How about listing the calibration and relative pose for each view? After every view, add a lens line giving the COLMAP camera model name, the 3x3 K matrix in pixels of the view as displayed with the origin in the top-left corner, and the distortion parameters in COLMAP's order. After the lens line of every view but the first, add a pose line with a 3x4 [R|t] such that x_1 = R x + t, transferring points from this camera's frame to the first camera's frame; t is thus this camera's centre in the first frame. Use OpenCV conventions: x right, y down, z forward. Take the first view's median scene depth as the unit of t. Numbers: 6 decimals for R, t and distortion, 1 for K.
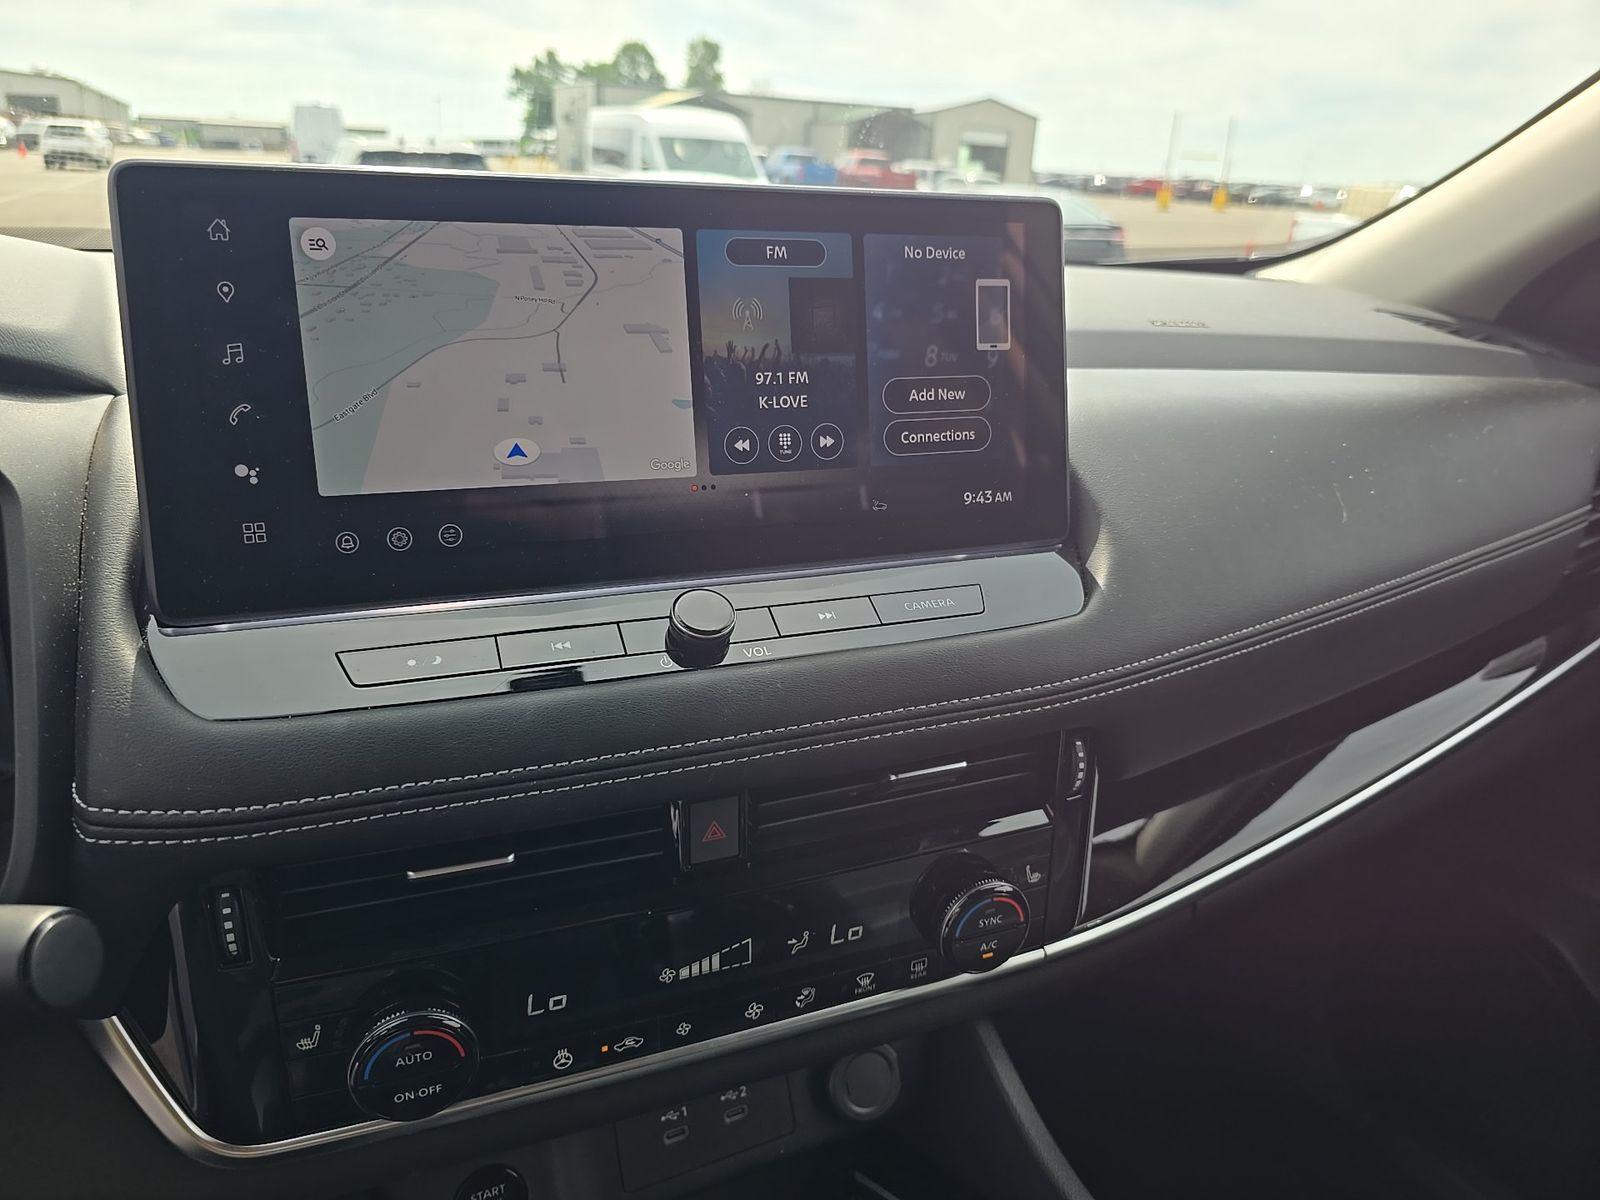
lens RADIAL K [[1081.8, 0, 781.4], [0, 1081.8, 631.6], [0, 0, 1]] dist [0.070461, -0.012291]
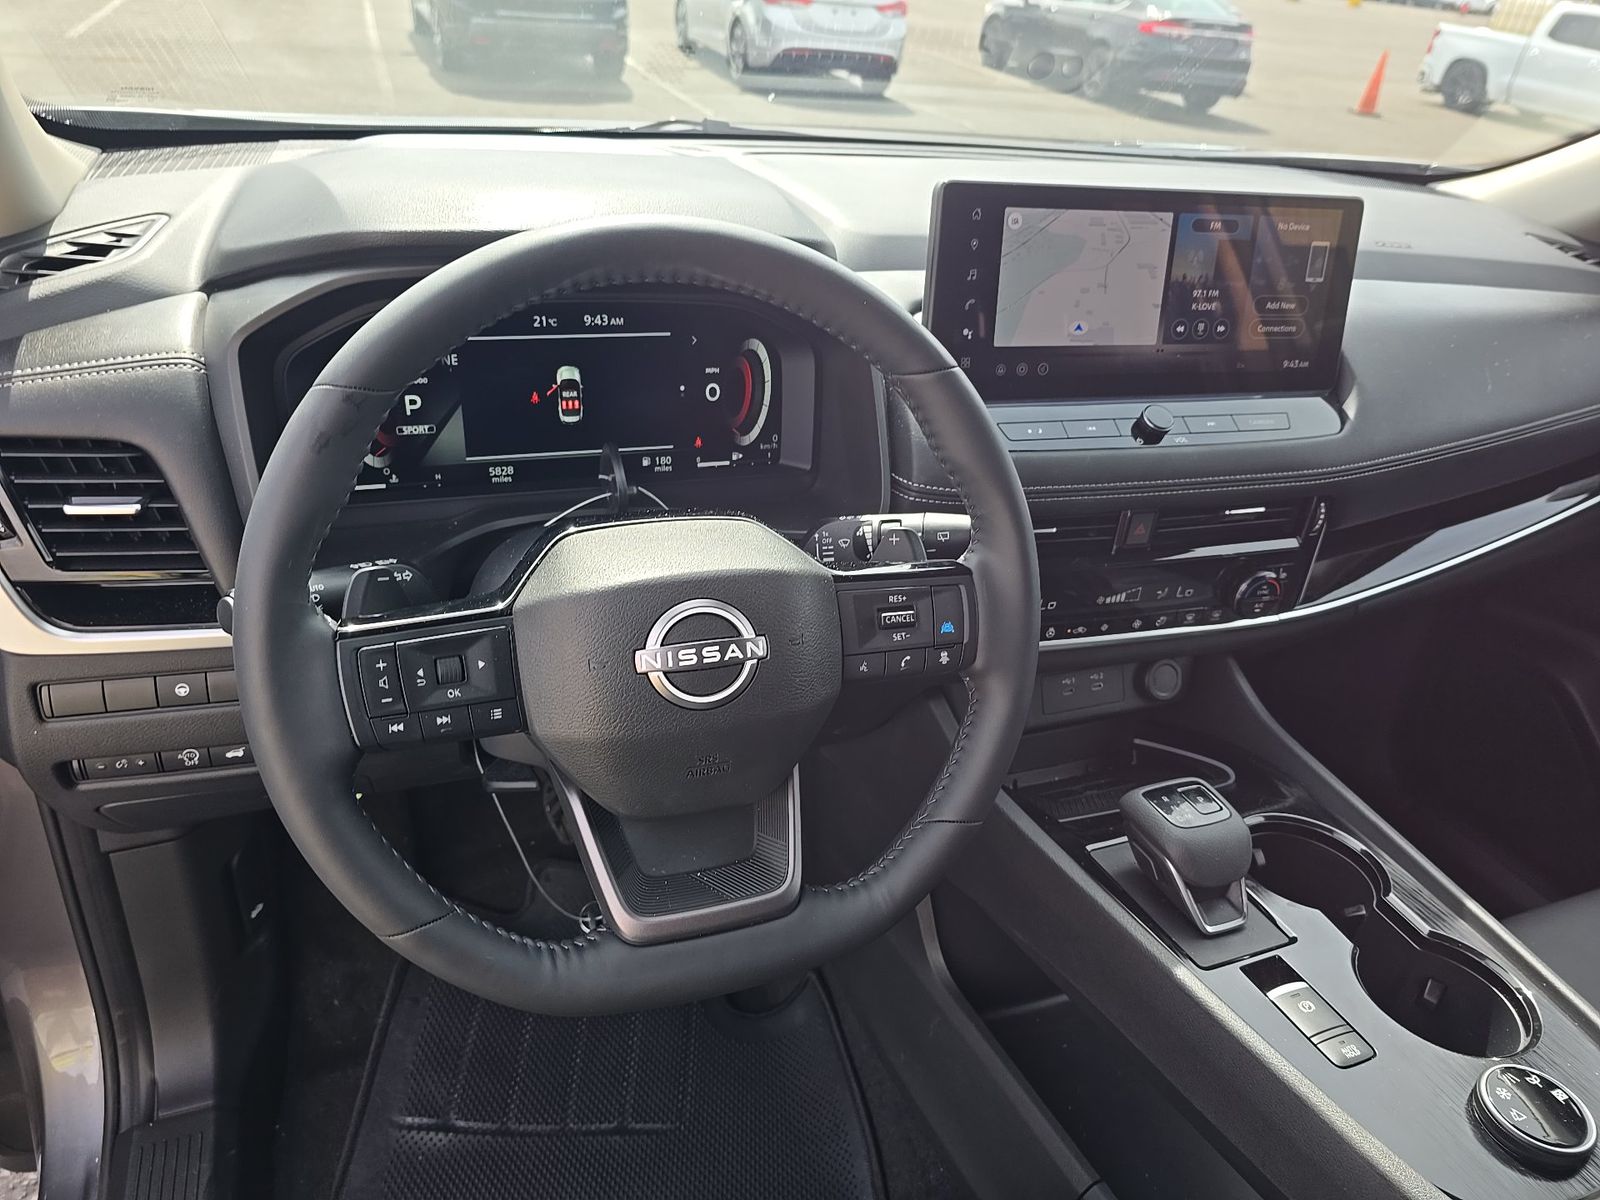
lens RADIAL K [[1081.8, 0, 797.4], [0, 1081.8, 601.5], [0, 0, 1]] dist [0.070461, -0.012291]
pose [[0.995879, 0.089522, -0.014555, -0.625143], [-0.086153, 0.983880, 0.156710, 0.053880], [0.028349, -0.154811, 0.987537, -0.975285]]
